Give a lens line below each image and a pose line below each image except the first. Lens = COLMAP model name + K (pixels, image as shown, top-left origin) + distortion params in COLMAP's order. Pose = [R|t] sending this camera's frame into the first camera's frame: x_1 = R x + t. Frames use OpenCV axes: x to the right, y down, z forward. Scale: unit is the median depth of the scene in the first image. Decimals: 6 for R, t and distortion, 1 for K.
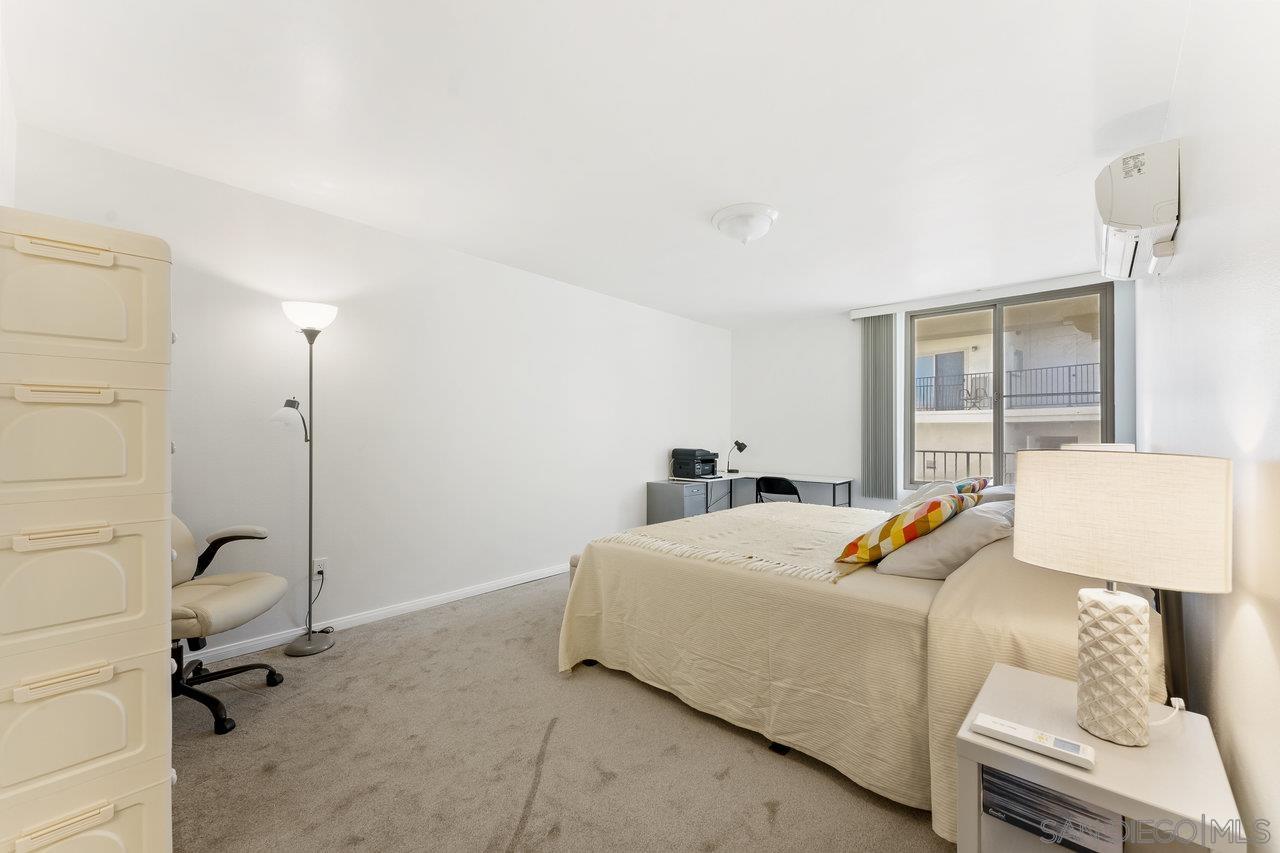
lens RADIAL K [[517.6, 0, 636.5], [0, 517.6, 431.4], [0, 0, 1]] dist [0.004061, -0.001353]
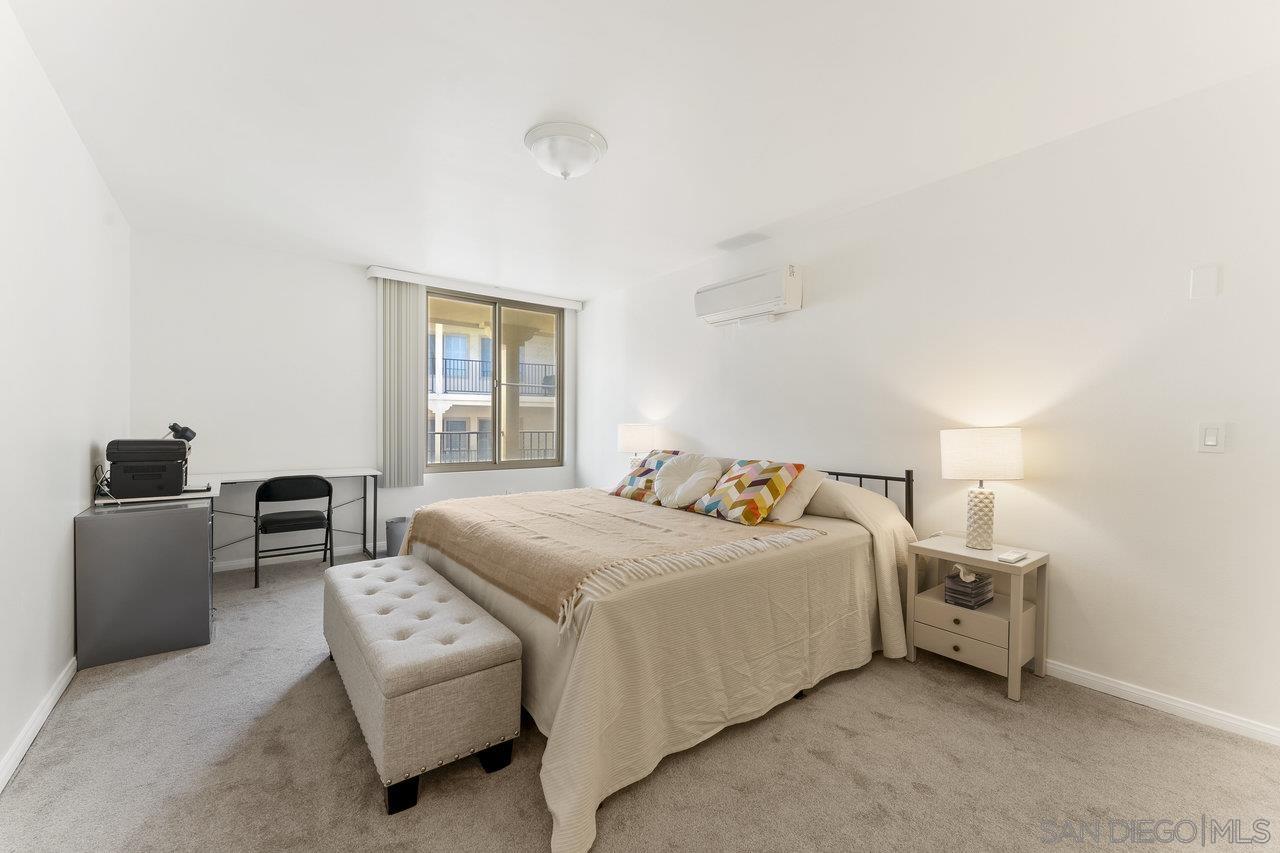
lens RADIAL K [[517.6, 0, 640.6], [0, 517.6, 433.3], [0, 0, 1]] dist [0.004061, -0.001353]
pose [[0.163947, -0.025311, 0.986144, -0.402147], [-0.017734, 0.999434, 0.028601, 0.004665], [-0.986310, -0.022178, 0.163405, 0.527700]]
